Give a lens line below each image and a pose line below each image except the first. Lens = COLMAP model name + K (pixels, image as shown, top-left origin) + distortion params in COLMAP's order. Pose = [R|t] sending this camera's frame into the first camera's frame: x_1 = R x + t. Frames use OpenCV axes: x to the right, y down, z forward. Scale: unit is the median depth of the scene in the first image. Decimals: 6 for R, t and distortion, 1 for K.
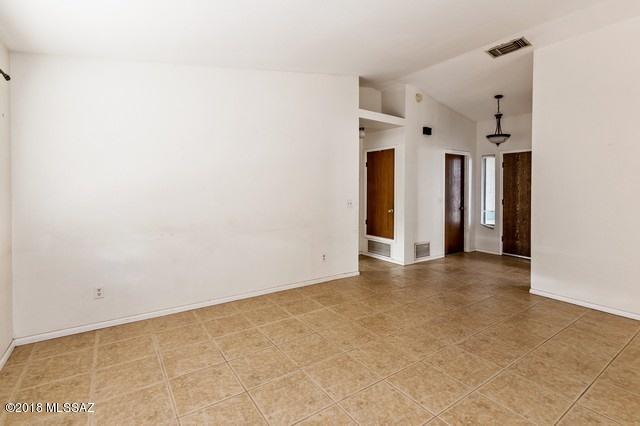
lens RADIAL K [[300.4, 0, 320.7], [0, 300.4, 192.3], [0, 0, 1]] dist [0.002724, 0.000357]
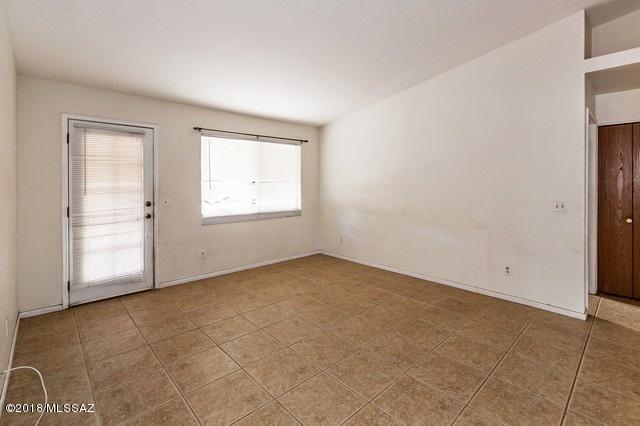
lens RADIAL K [[290.8, 0, 316.2], [0, 290.8, 184.4], [0, 0, 1]] dist [0.003314, 0.000334]
pose [[0.152176, -0.002650, -0.988350, 1.083469], [-0.010185, 0.999939, -0.004250, -0.007632], [0.988301, 0.010713, 0.152139, 0.565703]]
